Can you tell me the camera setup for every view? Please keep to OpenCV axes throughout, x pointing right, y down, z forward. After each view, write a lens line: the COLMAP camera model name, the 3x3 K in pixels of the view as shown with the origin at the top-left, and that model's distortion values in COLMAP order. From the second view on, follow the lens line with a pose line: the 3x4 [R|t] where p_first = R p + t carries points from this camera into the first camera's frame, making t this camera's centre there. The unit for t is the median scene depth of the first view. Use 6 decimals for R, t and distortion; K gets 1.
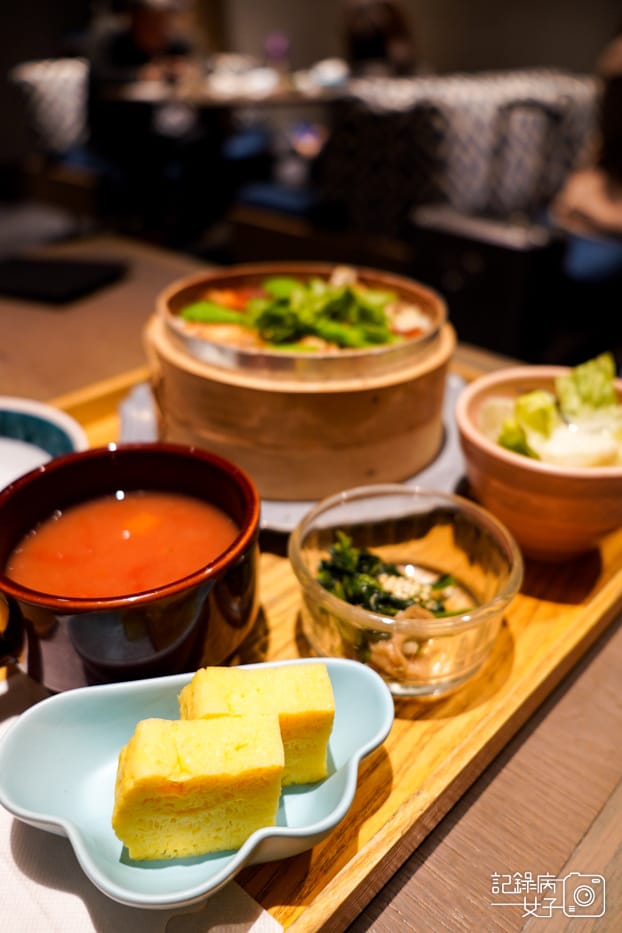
lens RADIAL K [[712.1, 0, 275.9], [0, 712.1, 465.3], [0, 0, 1]] dist [0.001866, 0.004841]
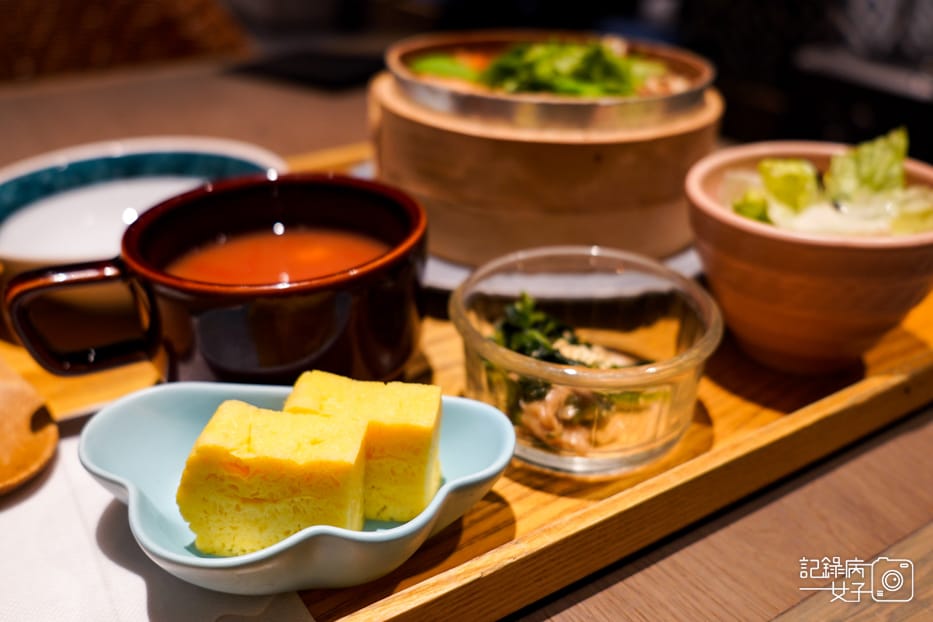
lens RADIAL K [[833.0, 0, 477.3], [0, 833.0, 342.7], [0, 0, 1]] dist [-0.003328, 0.004175]
pose [[0.967397, 0.116271, -0.224998, 0.301141], [-0.129184, 0.990666, -0.043495, 0.232238], [0.217840, 0.071143, 0.973388, -0.004058]]
